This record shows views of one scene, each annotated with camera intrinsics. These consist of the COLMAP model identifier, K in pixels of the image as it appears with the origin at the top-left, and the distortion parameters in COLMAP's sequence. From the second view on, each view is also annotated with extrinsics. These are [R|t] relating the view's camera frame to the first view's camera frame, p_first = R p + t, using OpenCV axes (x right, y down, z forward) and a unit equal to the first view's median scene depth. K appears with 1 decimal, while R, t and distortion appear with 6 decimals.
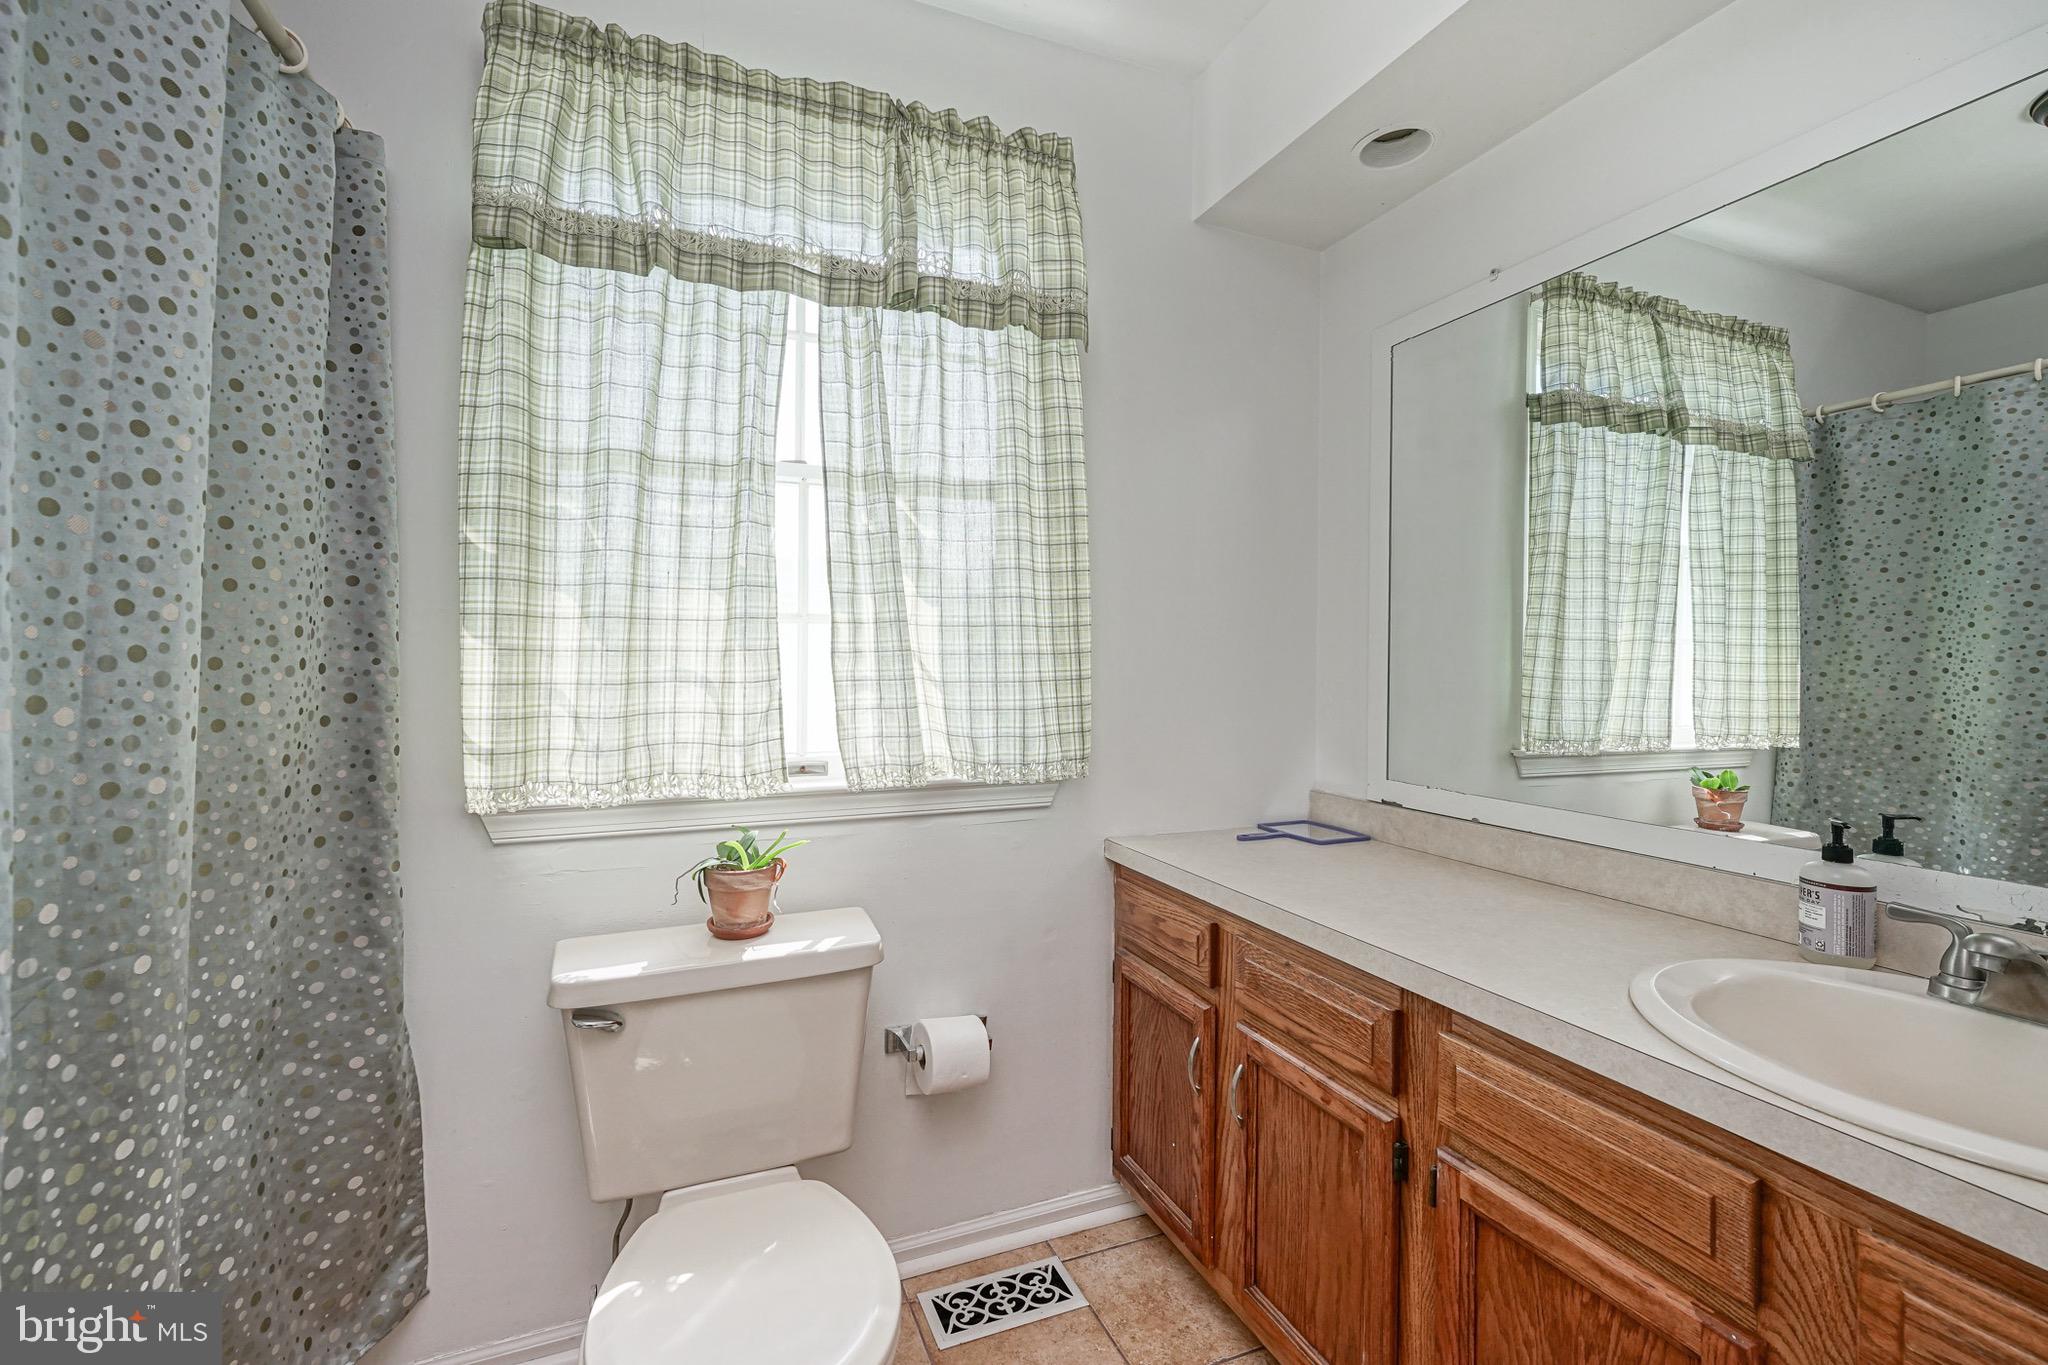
lens RADIAL K [[880.7, 0, 1018.9], [0, 880.7, 651.2], [0, 0, 1]] dist [-0.003151, 0.000212]
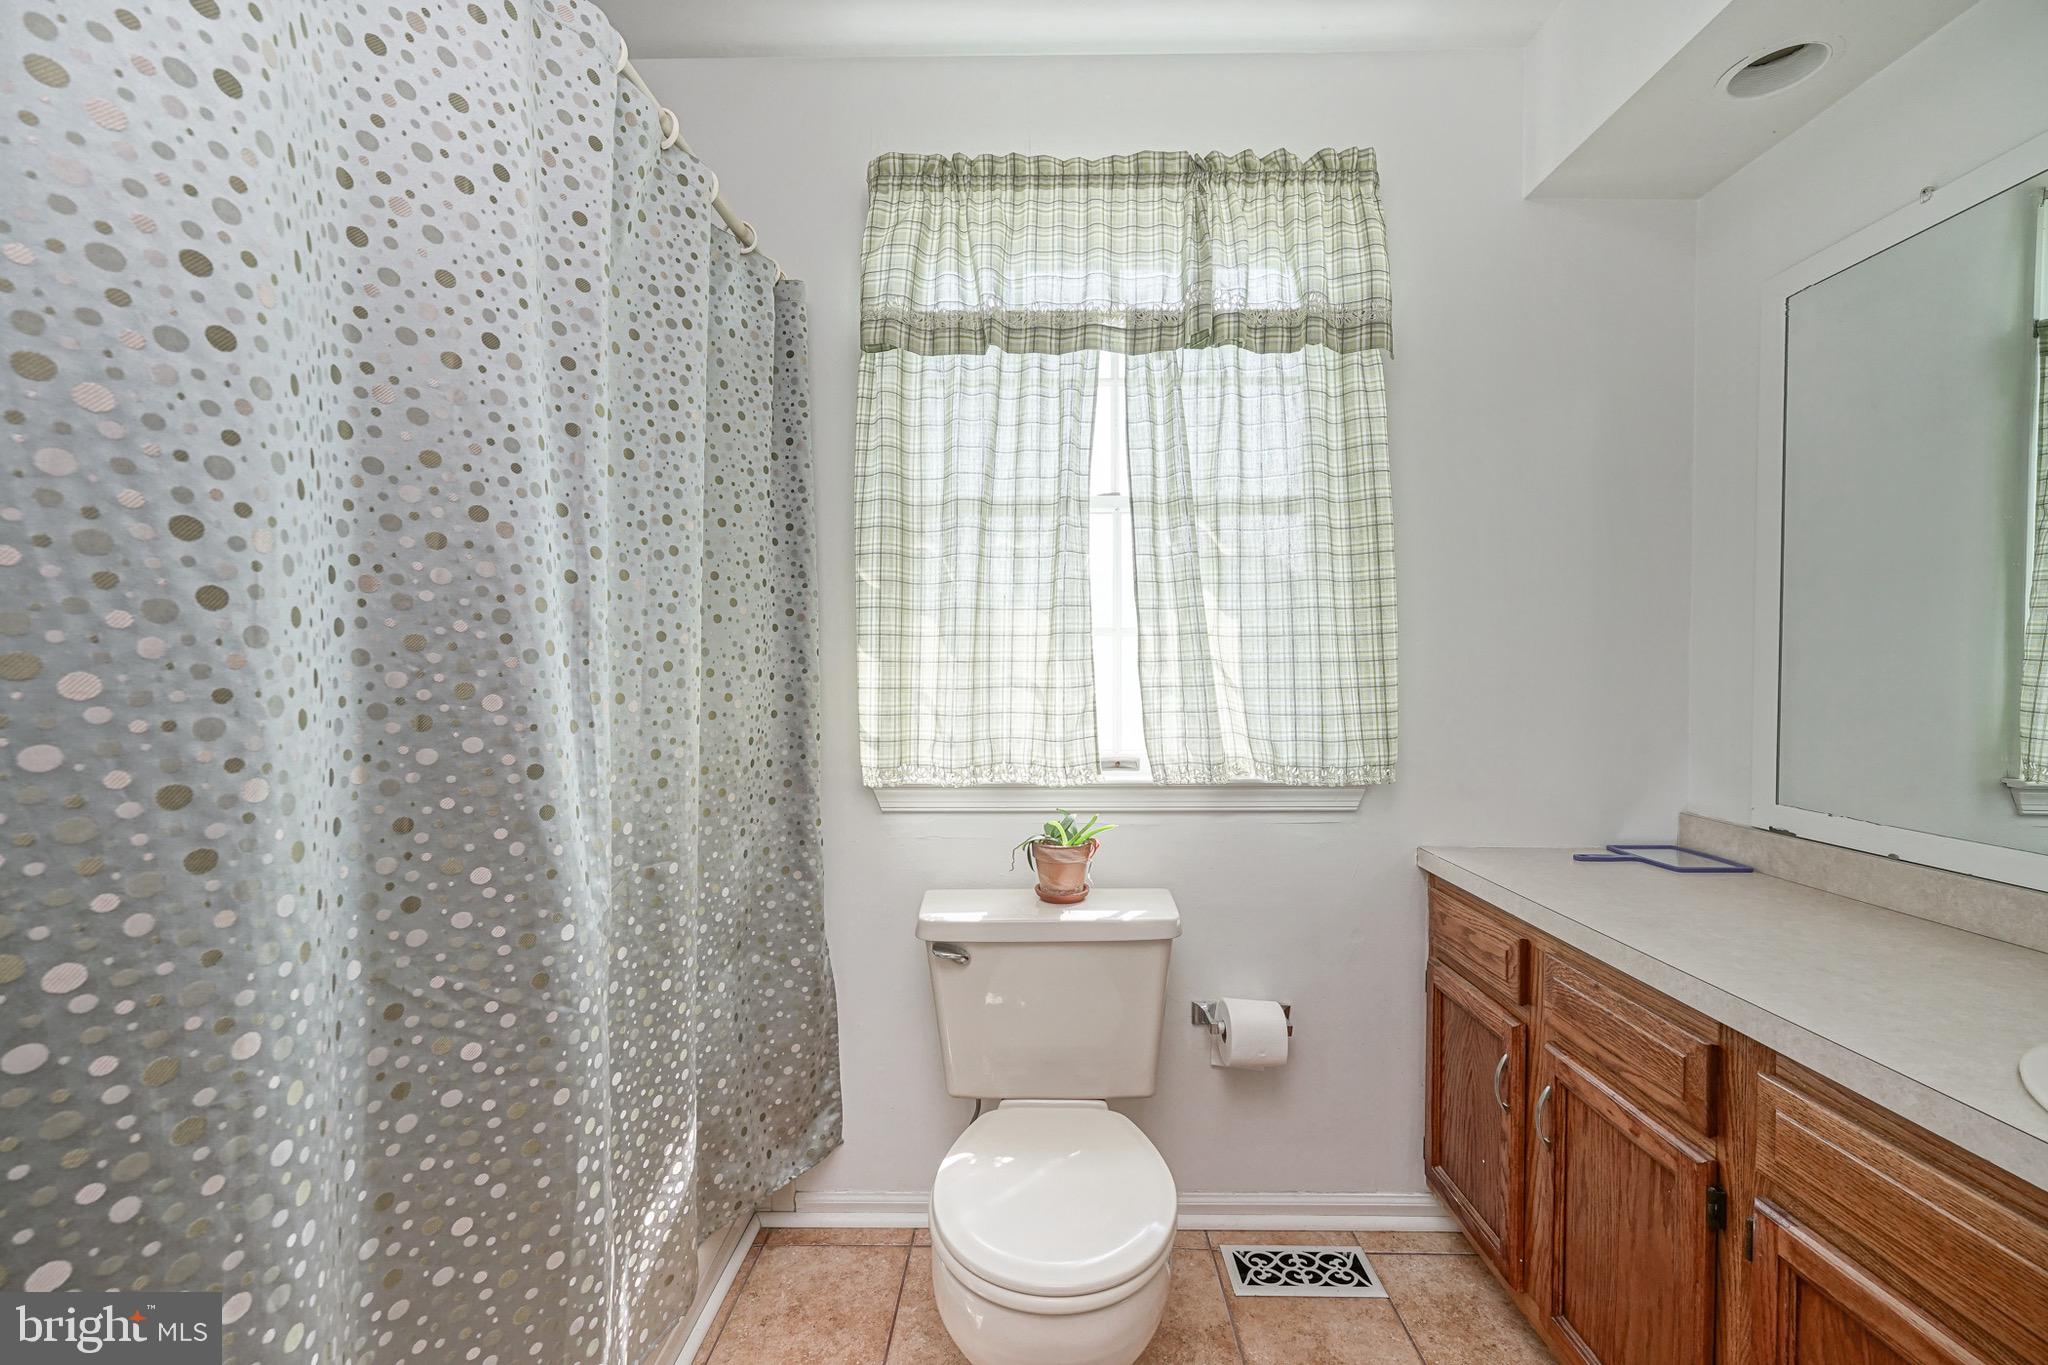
lens RADIAL K [[844.5, 0, 1016.9], [0, 844.5, 672.8], [0, 0, 1]] dist [-0.002913, 0.000042]
pose [[0.920551, -0.002370, -0.390616, 0.075156], [0.008389, 0.999871, 0.013705, -0.000762], [0.390533, -0.015893, 0.920452, -0.067883]]
